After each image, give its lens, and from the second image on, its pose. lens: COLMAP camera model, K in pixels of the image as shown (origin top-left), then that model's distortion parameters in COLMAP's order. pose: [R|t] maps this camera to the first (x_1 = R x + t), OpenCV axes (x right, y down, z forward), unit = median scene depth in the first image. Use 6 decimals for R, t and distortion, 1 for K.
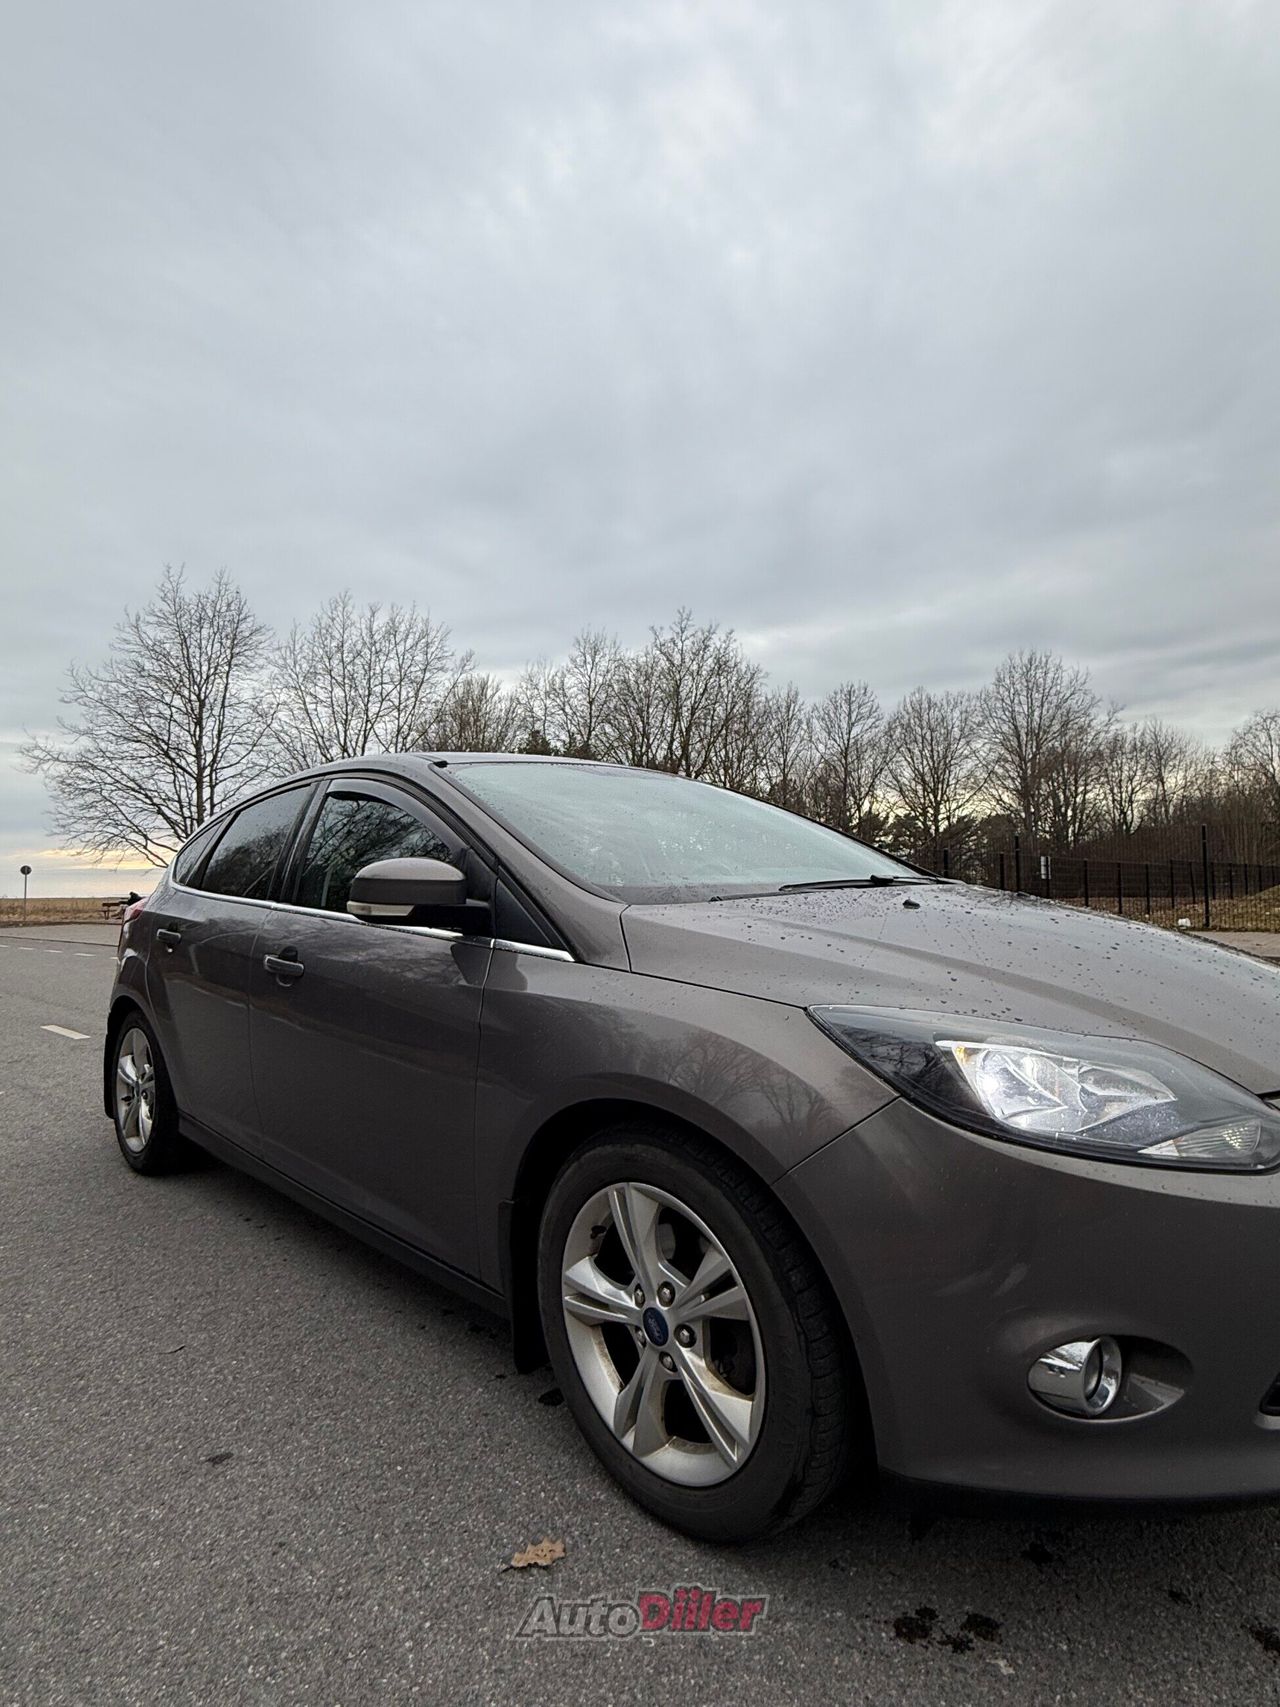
lens RADIAL K [[911.1, 0, 641.4], [0, 911.1, 860.9], [0, 0, 1]] dist [-0.003039, -0.002491]
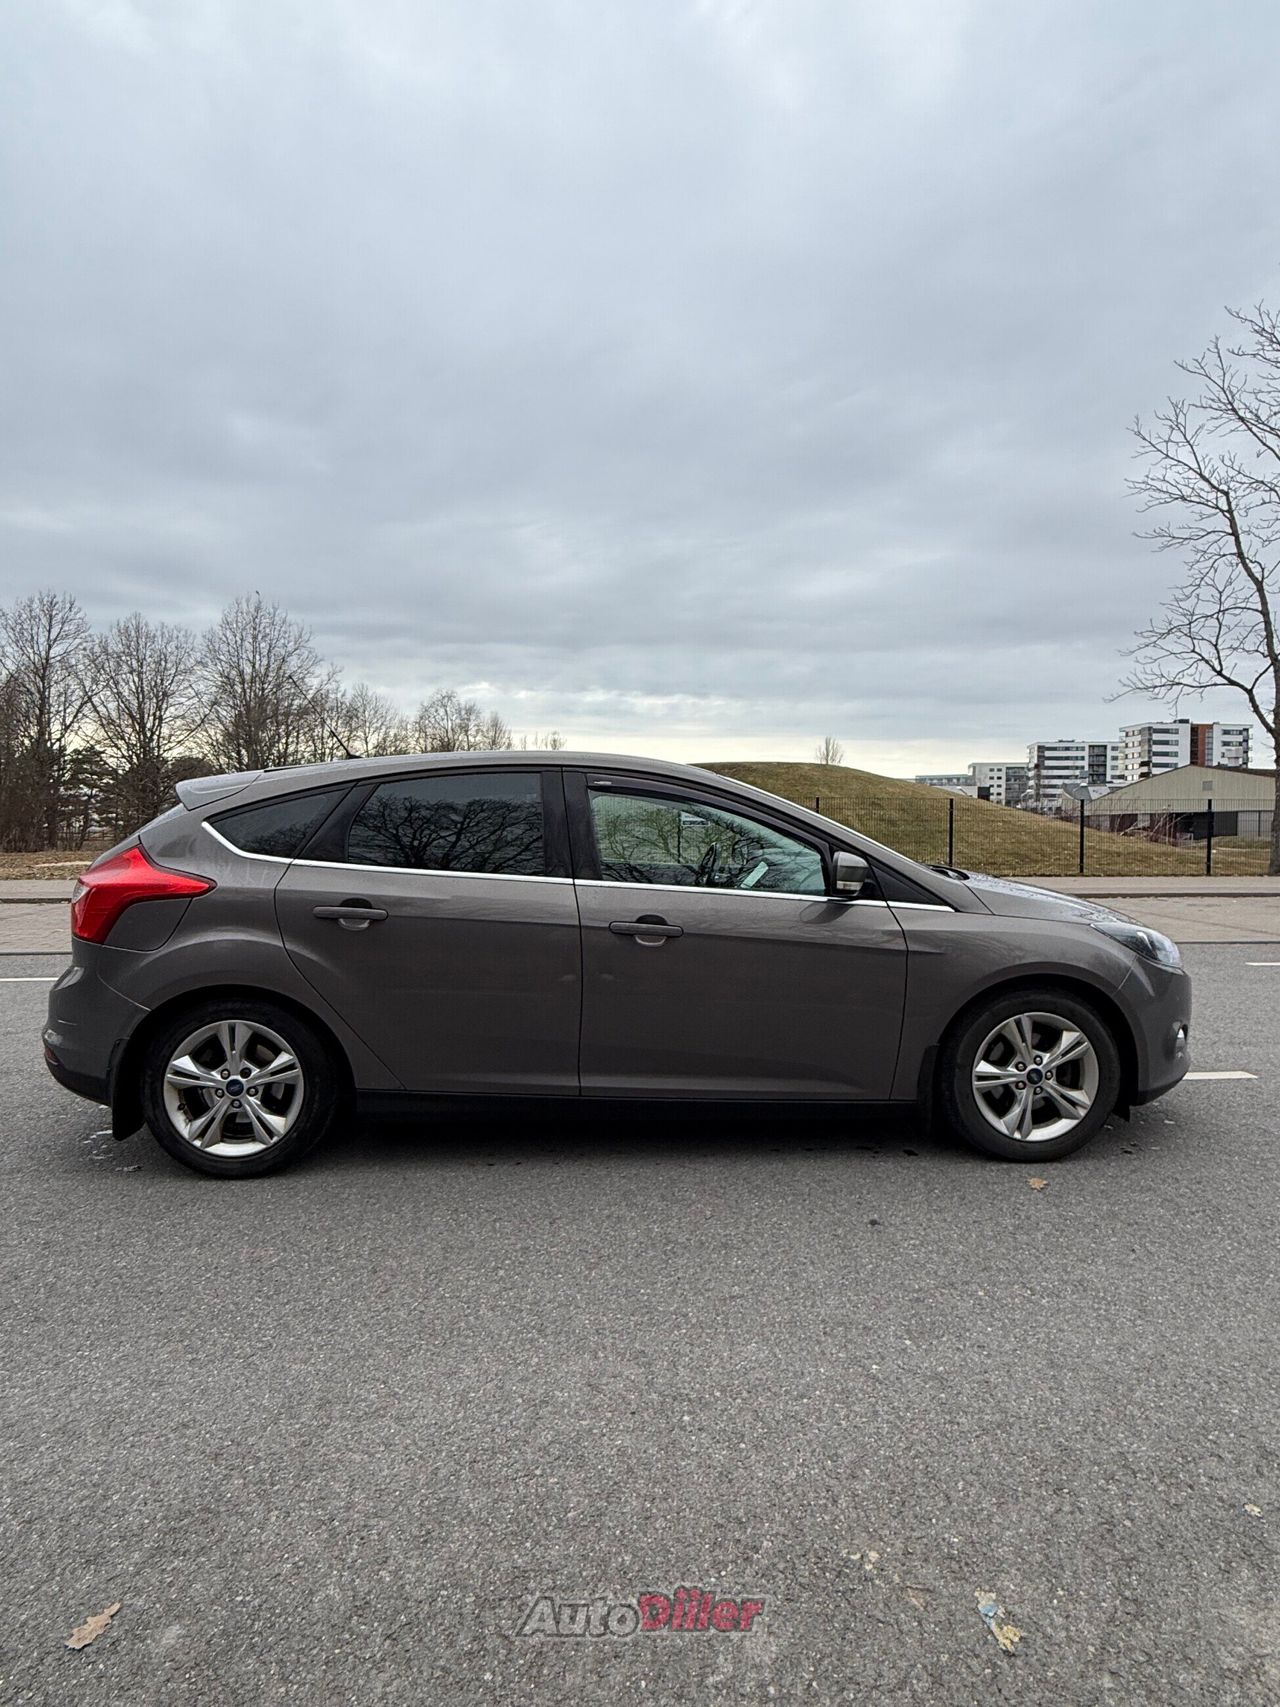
lens RADIAL K [[911.1, 0, 638.8], [0, 911.1, 852.9], [0, 0, 1]] dist [-0.003039, -0.002491]
pose [[0.668560, 0.005551, 0.743638, -1.837525], [-0.042835, 0.998599, 0.031056, -0.038263], [-0.742424, -0.052617, 0.667861, 0.232218]]
